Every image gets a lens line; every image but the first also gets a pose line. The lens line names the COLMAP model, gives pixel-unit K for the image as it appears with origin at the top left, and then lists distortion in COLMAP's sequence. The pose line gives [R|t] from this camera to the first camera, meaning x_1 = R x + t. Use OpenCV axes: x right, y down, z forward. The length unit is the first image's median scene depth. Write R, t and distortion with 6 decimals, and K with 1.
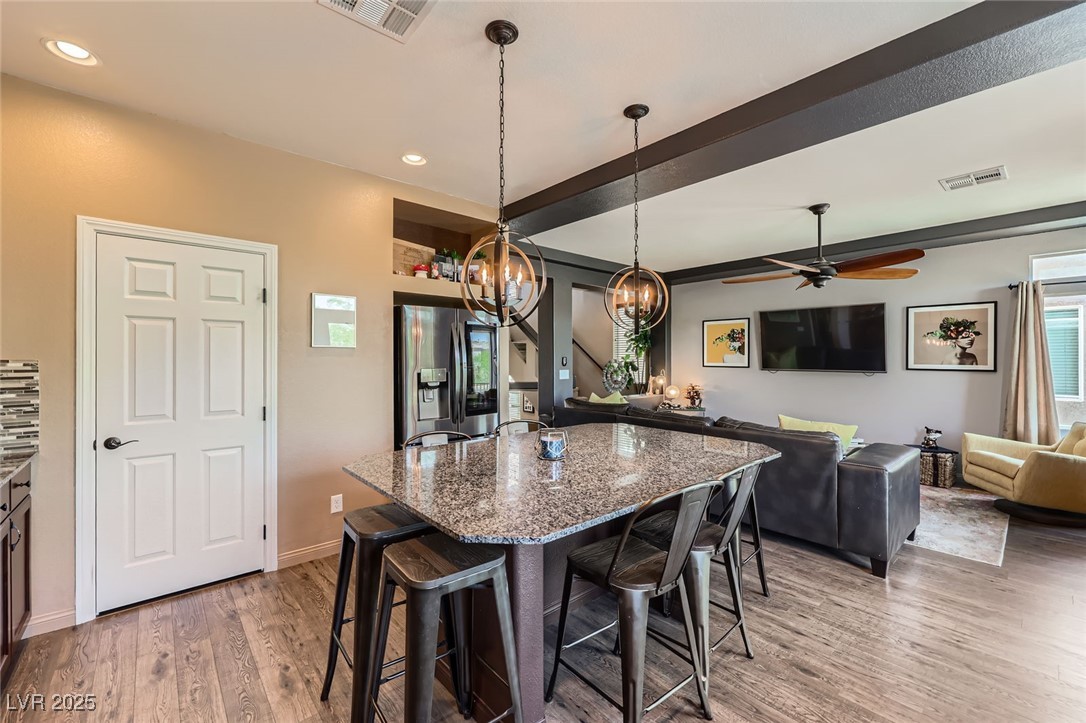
lens RADIAL K [[441.6, 0, 542.7], [0, 441.6, 359.3], [0, 0, 1]] dist [-0.000598, 0.000711]
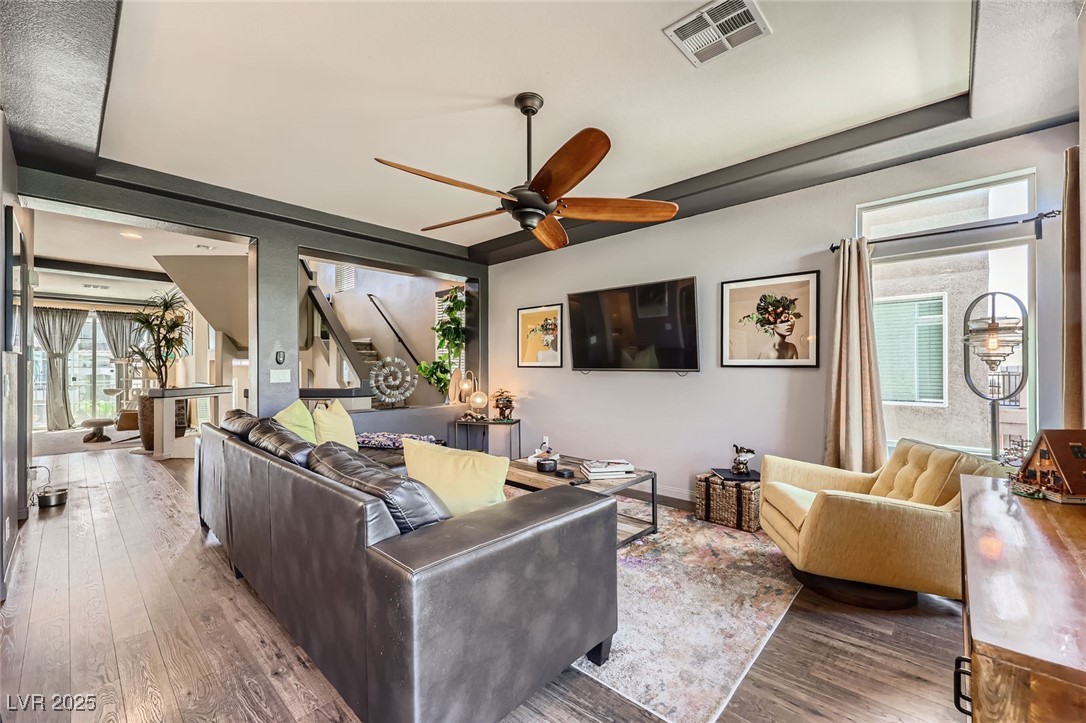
lens RADIAL K [[441.6, 0, 543.5], [0, 441.6, 368.0], [0, 0, 1]] dist [-0.000598, 0.000711]
pose [[0.994891, -0.000308, 0.100954, 0.481758], [0.000442, 0.999999, -0.001306, 0.028195], [-0.100954, 0.001344, 0.994890, 0.310161]]
